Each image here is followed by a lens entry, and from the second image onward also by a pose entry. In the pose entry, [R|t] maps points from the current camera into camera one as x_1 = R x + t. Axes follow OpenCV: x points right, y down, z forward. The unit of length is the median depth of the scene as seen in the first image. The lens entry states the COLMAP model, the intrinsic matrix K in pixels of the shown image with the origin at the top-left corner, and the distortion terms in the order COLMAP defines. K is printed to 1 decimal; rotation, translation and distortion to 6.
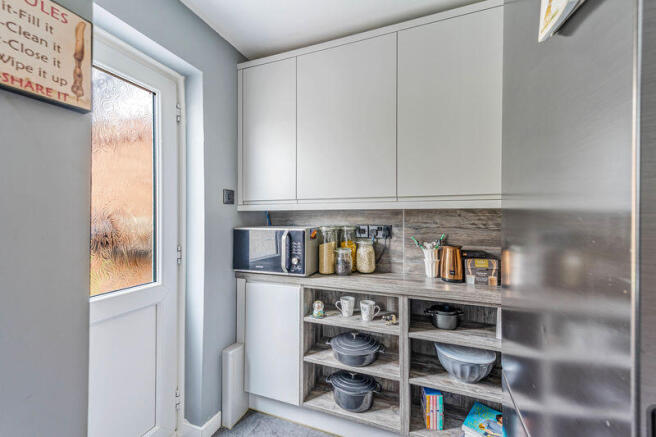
lens RADIAL K [[256.6, 0, 331.4], [0, 256.6, 218.9], [0, 0, 1]] dist [0.001480, 0.000074]
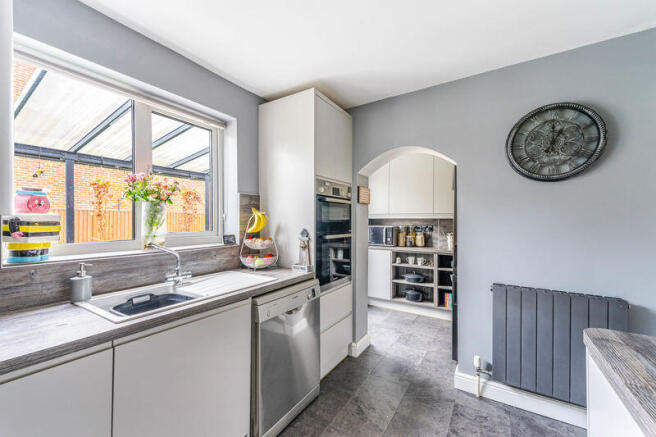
lens RADIAL K [[268.3, 0, 317.8], [0, 268.3, 218.6], [0, 0, 1]] dist [0.001544, -0.000069]
pose [[0.969287, 0.000853, -0.245930, -0.162290], [-0.004603, 0.999882, -0.014672, 0.004745], [0.245888, 0.015353, 0.969177, -1.562524]]
